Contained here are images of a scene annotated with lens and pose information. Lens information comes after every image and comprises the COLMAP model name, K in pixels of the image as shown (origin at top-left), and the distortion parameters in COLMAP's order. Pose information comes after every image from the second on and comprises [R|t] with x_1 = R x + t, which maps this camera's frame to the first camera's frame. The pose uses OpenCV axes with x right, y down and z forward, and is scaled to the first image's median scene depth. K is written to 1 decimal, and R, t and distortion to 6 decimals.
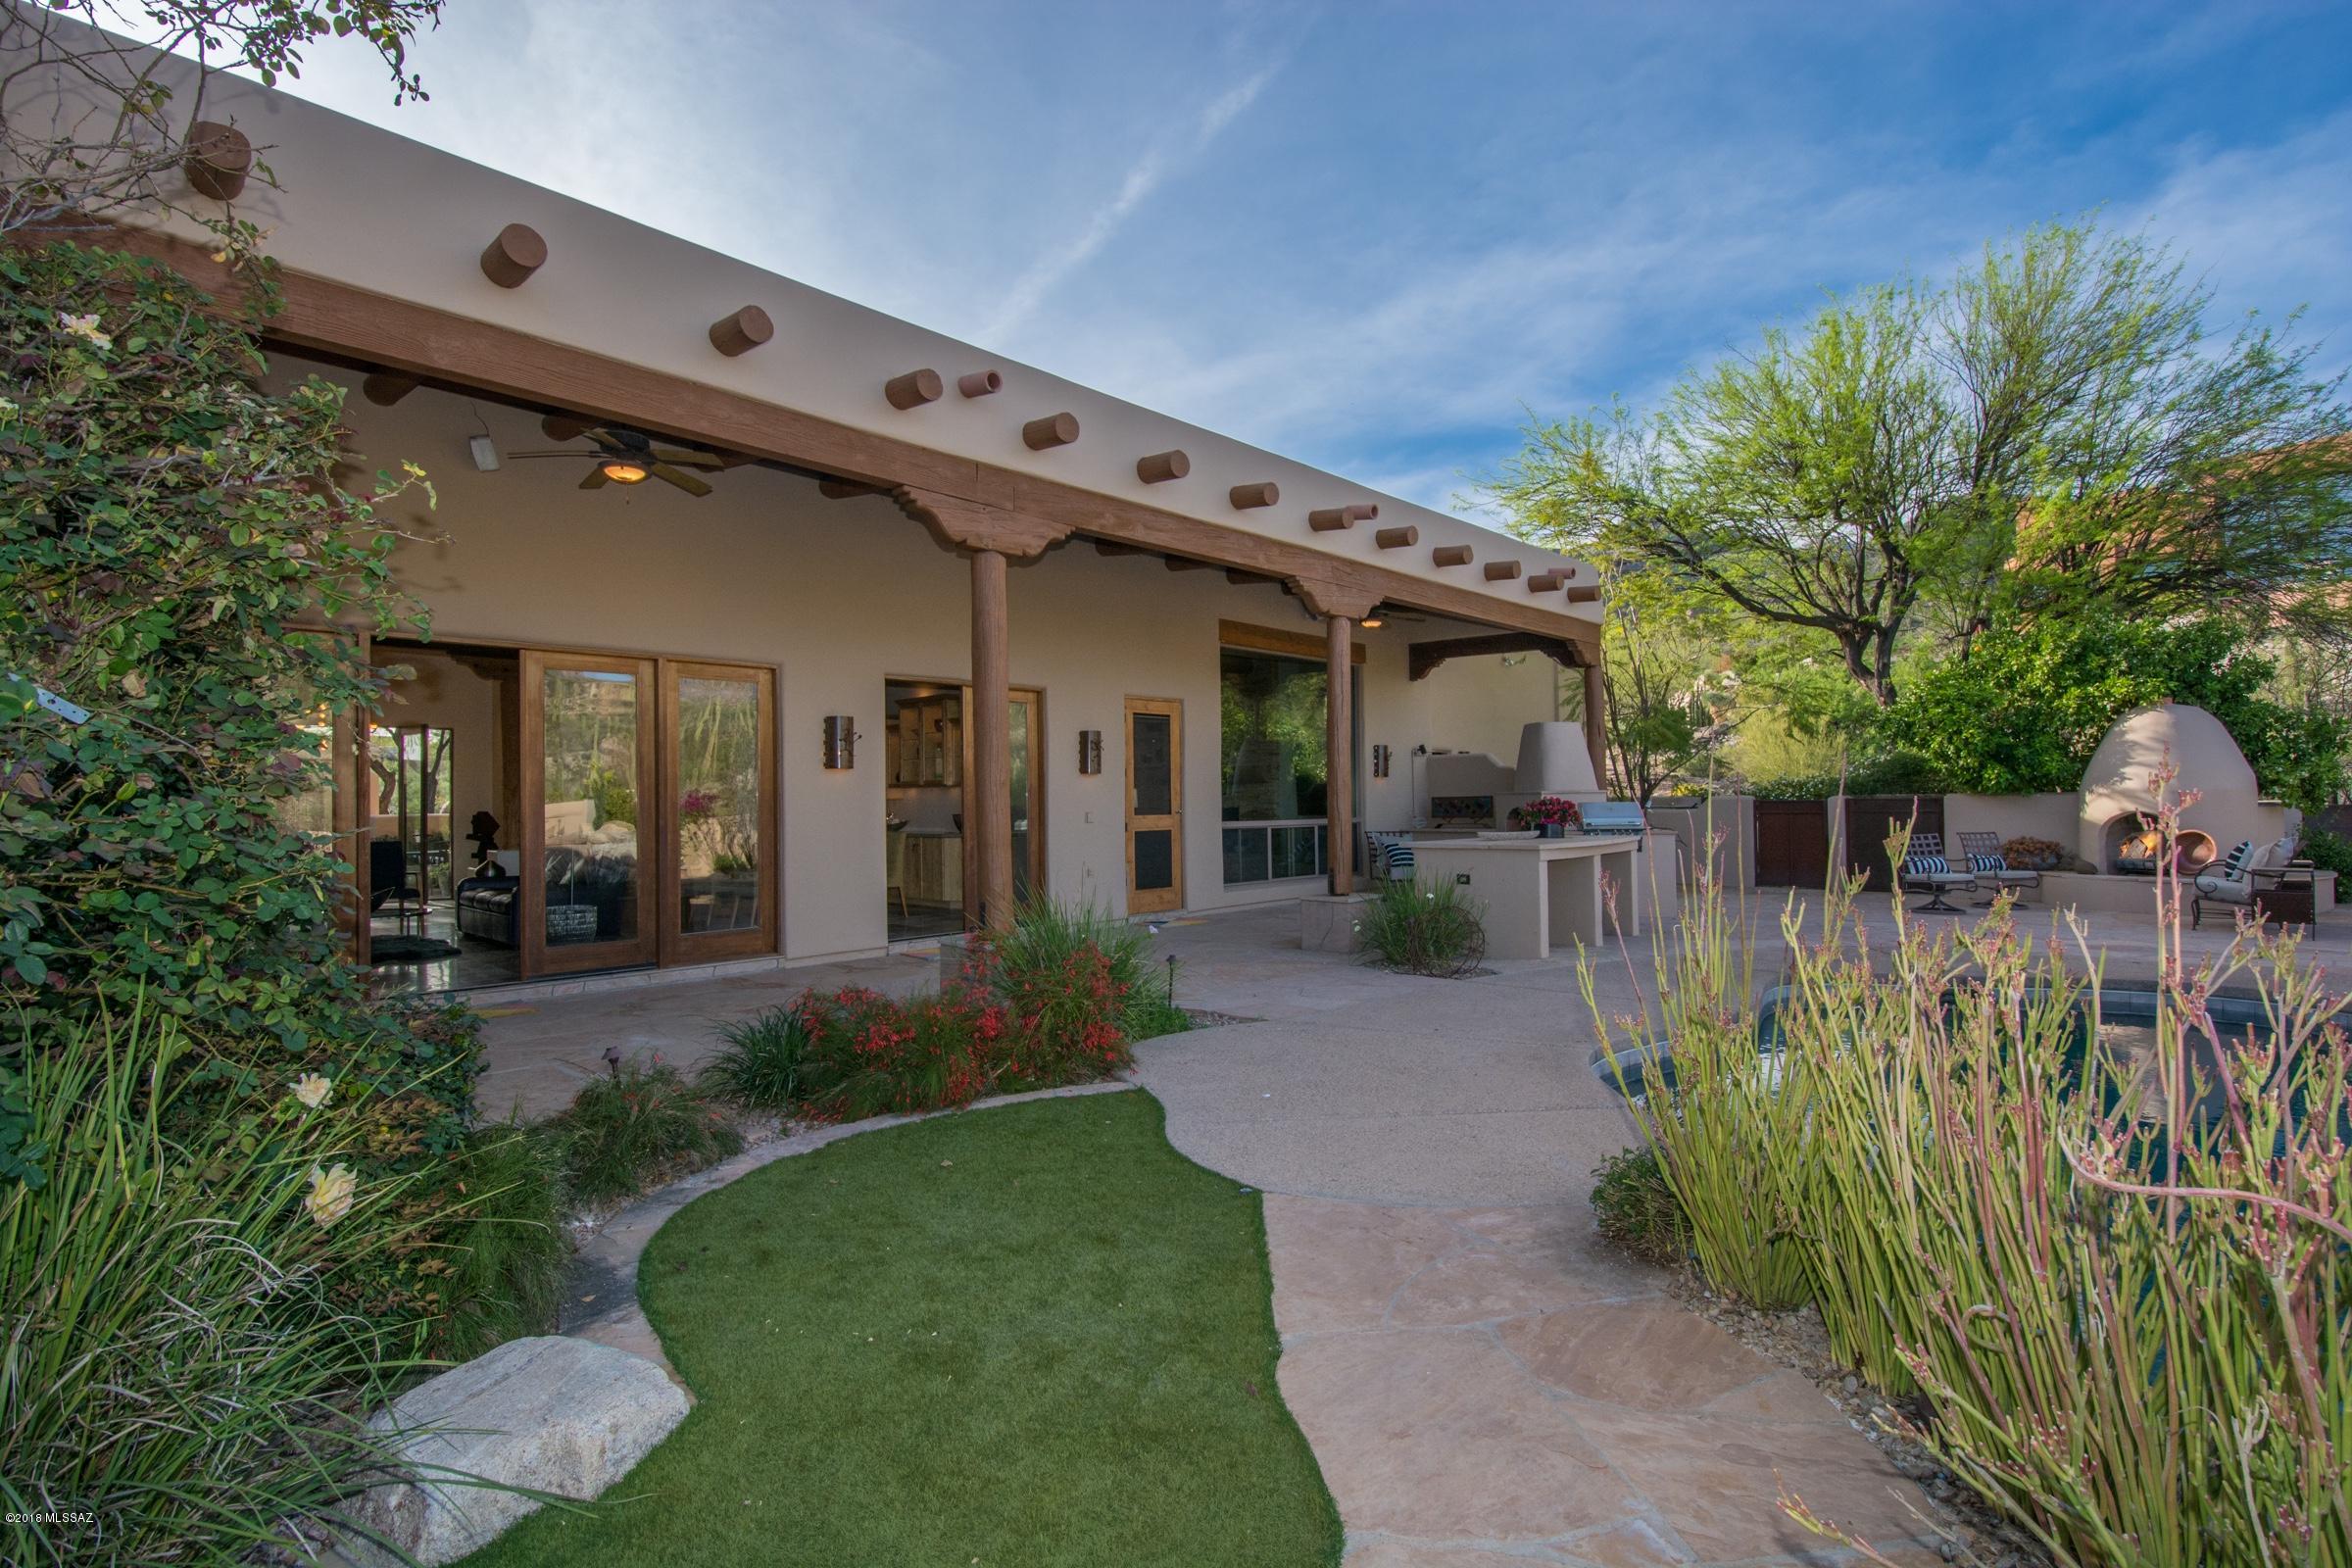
lens RADIAL K [[1075.0, 0, 1176.0], [0, 1075.0, 784.0], [0, 0, 1]] dist [-0.000766, -0.000209]
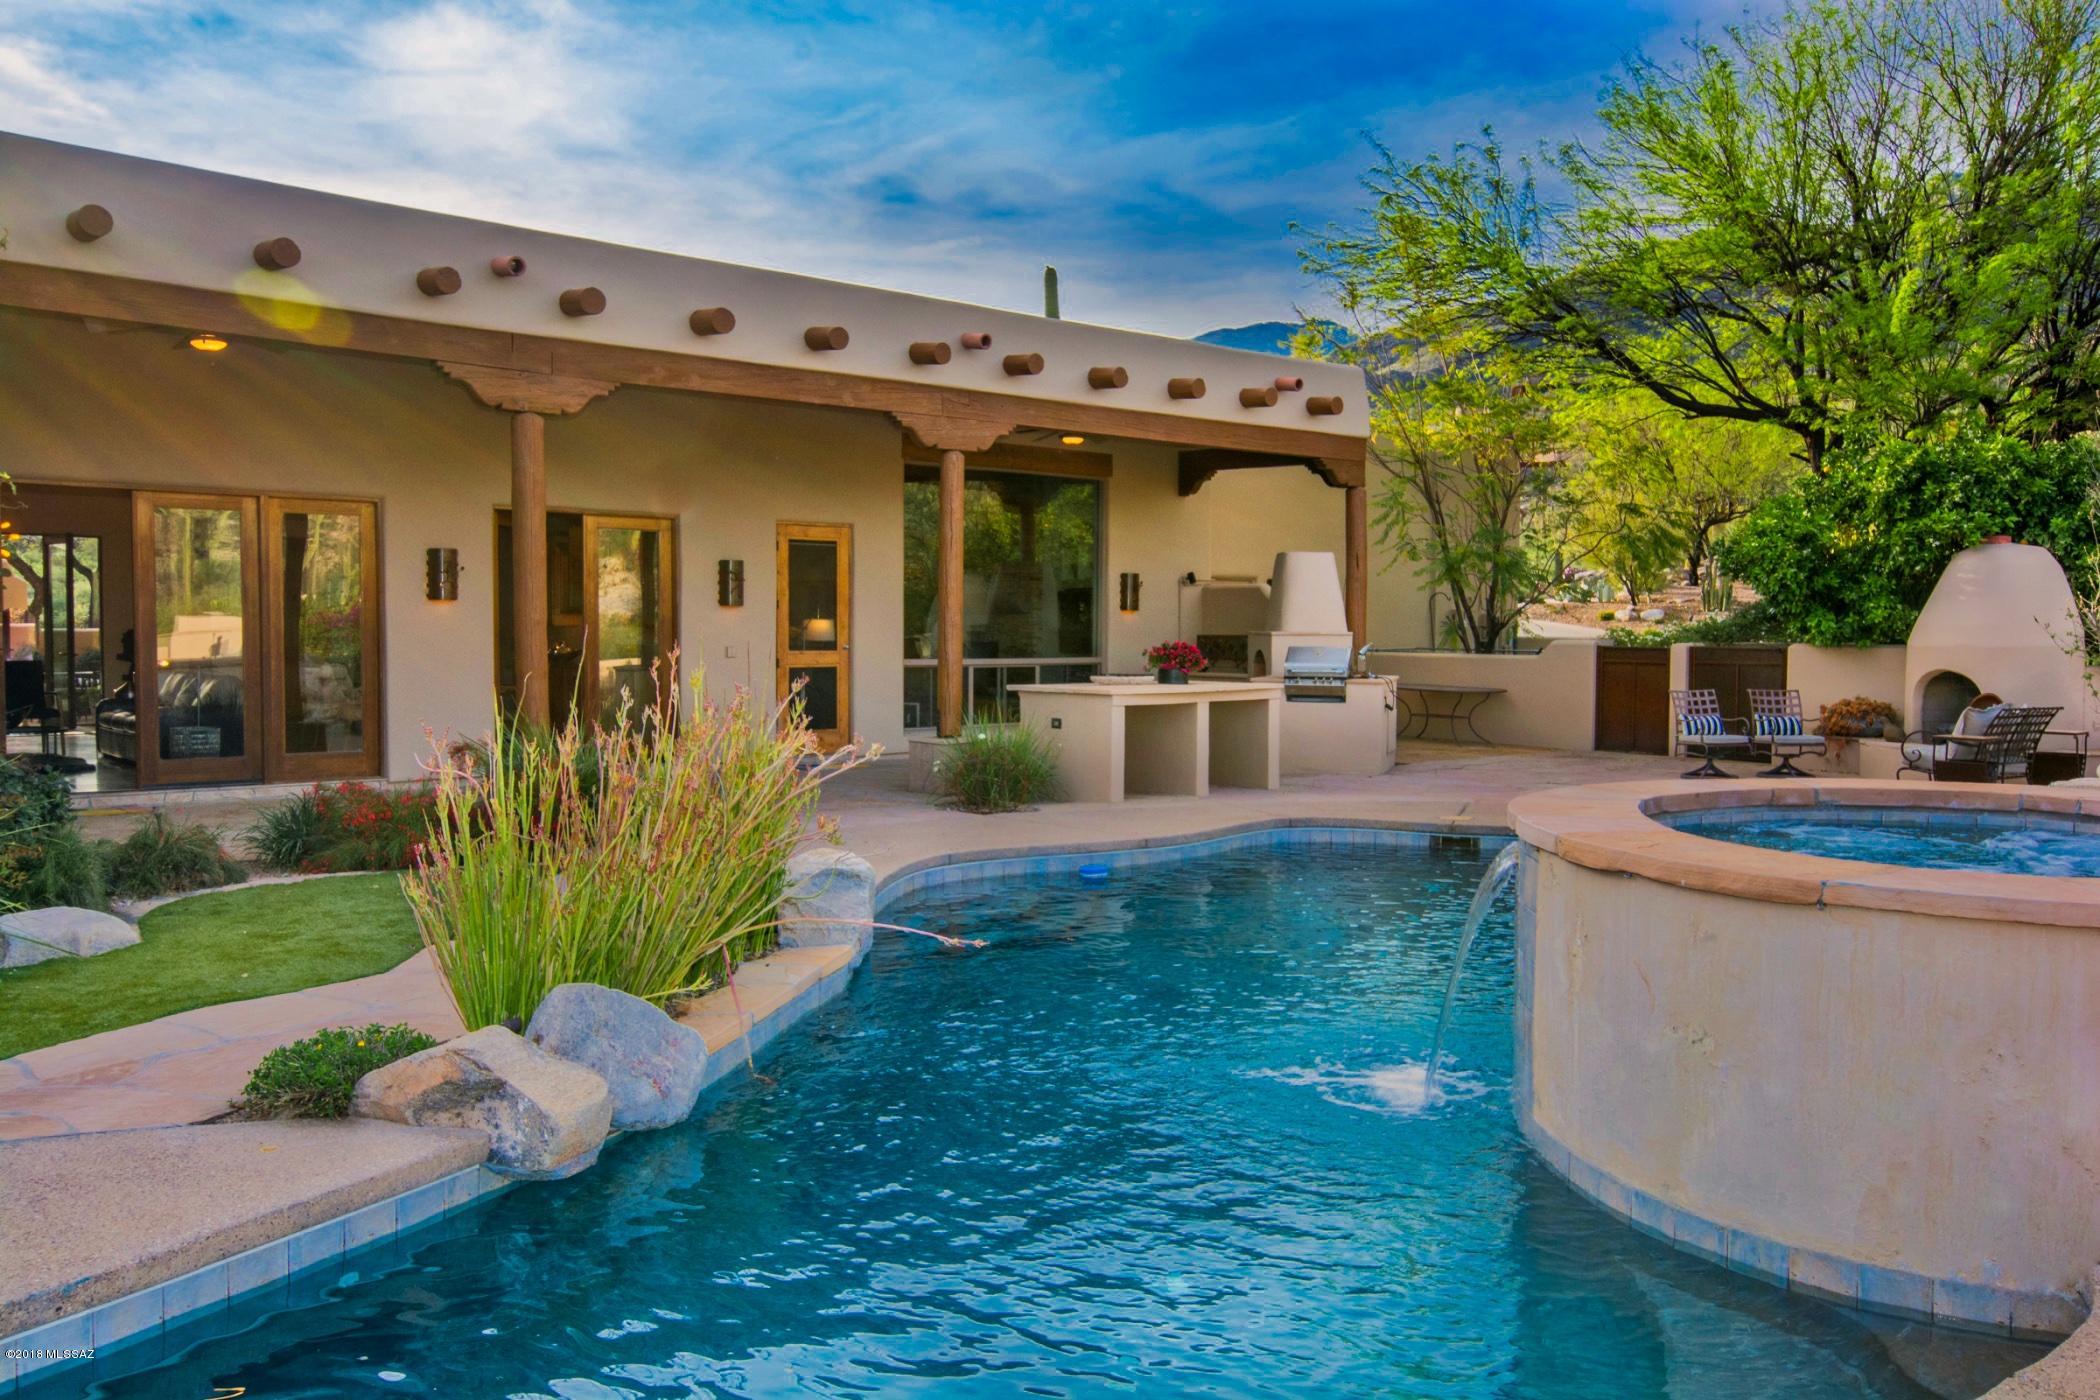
lens RADIAL K [[1665.0, 0, 1050.0], [0, 1665.0, 700.0], [0, 0, 1]] dist [0.027671, -0.003717]
pose [[0.994768, 0.024153, -0.099262, 0.380717], [-0.017775, 0.997750, 0.064646, -0.028912], [0.100600, -0.062544, 0.992959, -0.476500]]
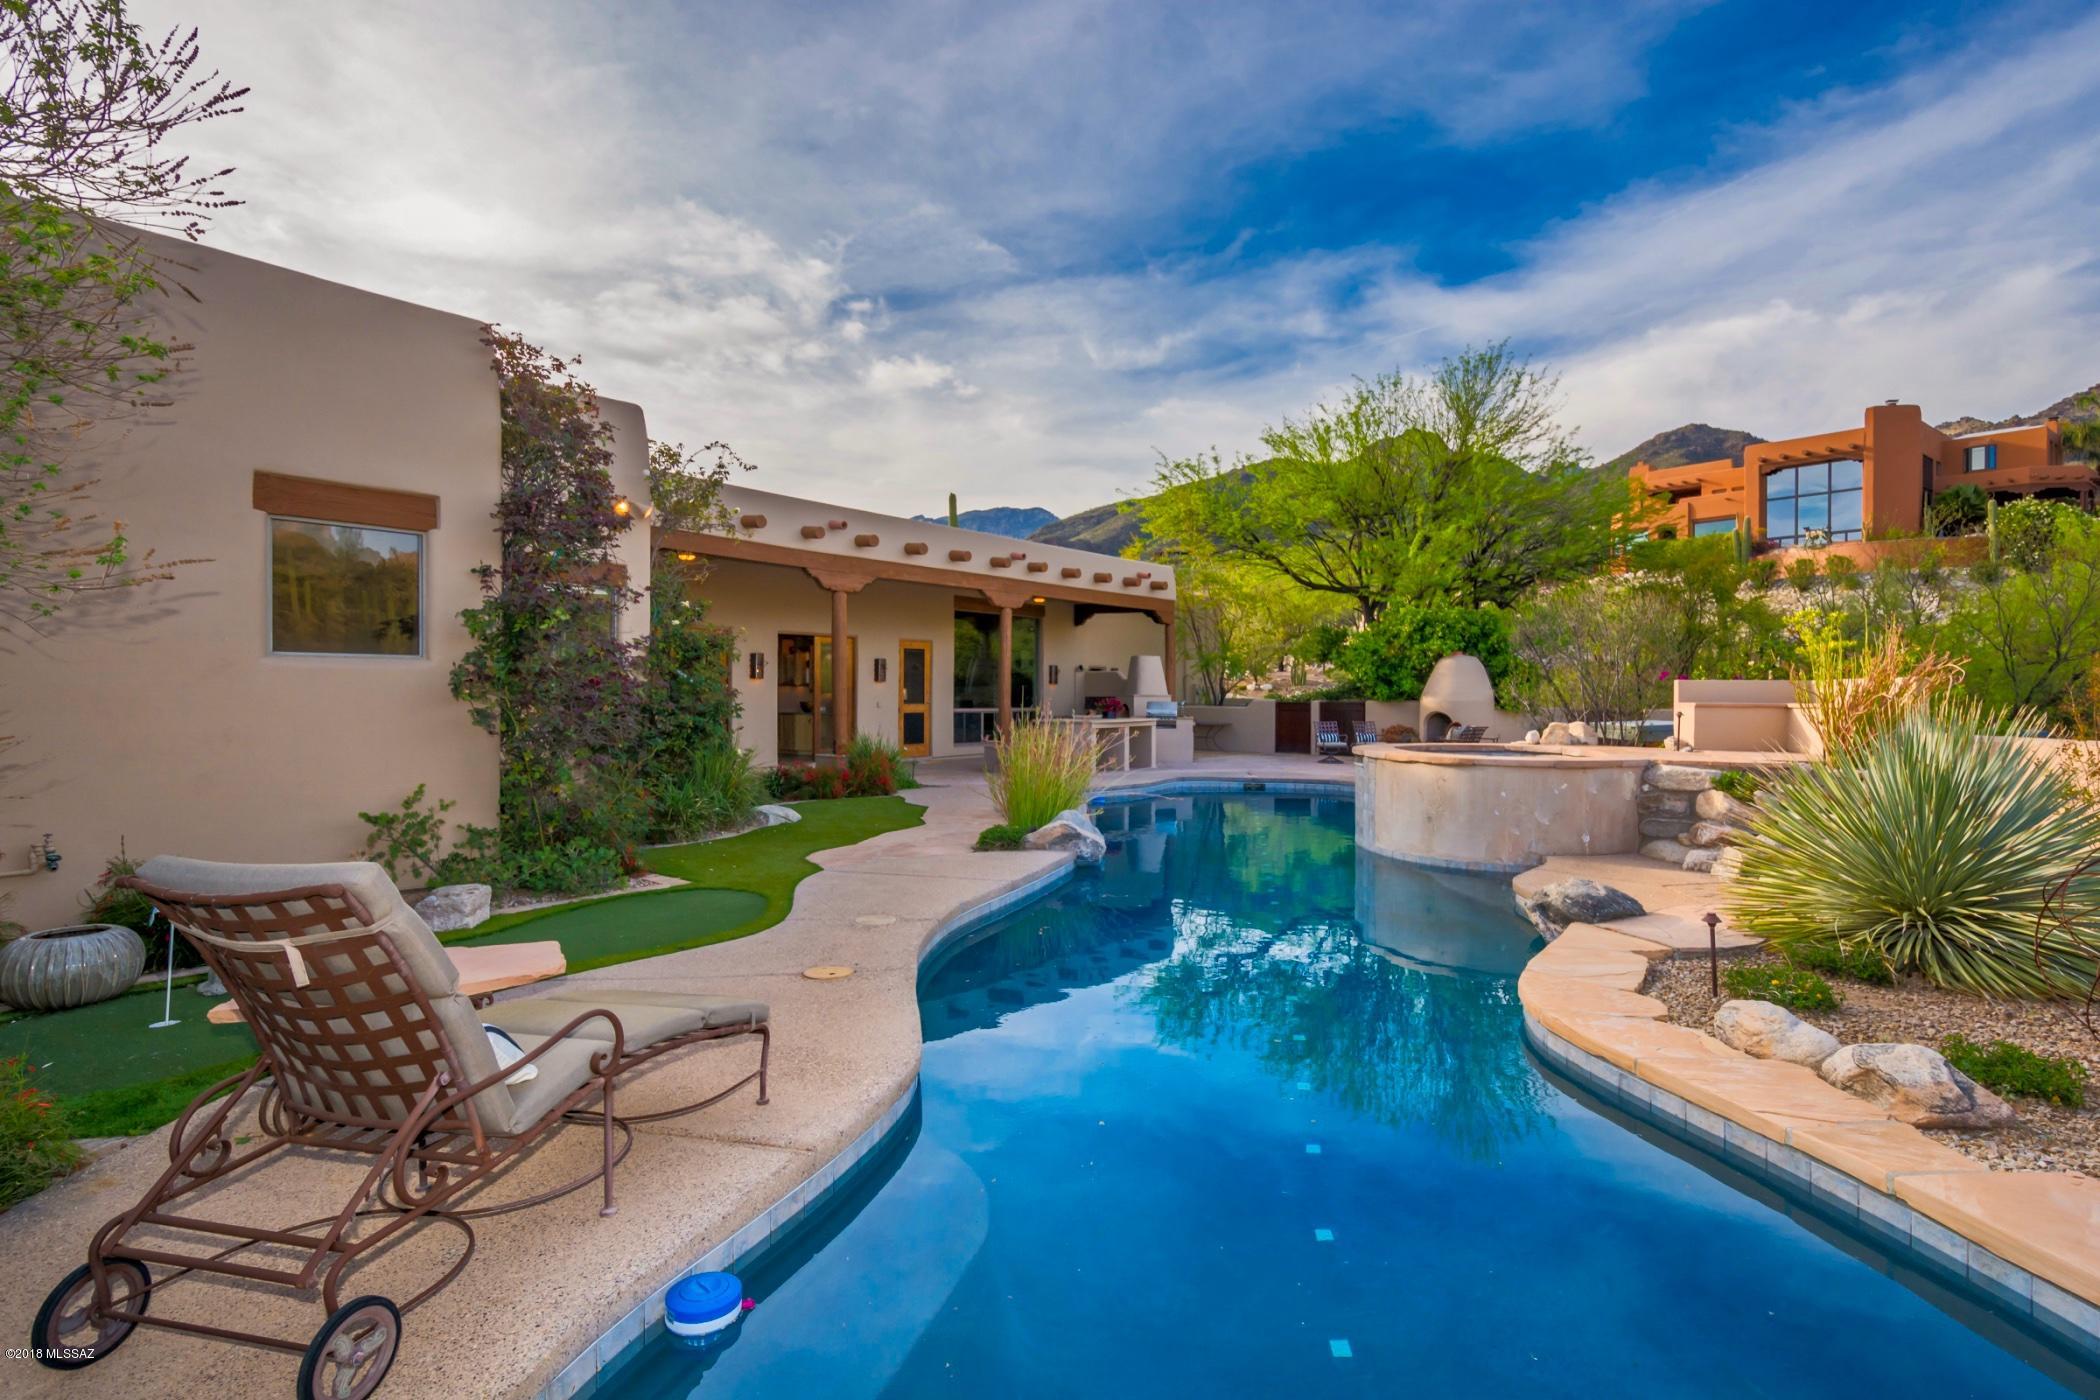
lens RADIAL K [[1062.3, 0, 1050.0], [0, 1062.3, 700.0], [0, 0, 1]] dist [-0.000361, -0.000075]
pose [[0.996385, 0.018554, 0.082903, 0.069648], [-0.020396, 0.999562, 0.021429, -0.025213], [-0.082469, -0.023042, 0.996327, -0.967431]]
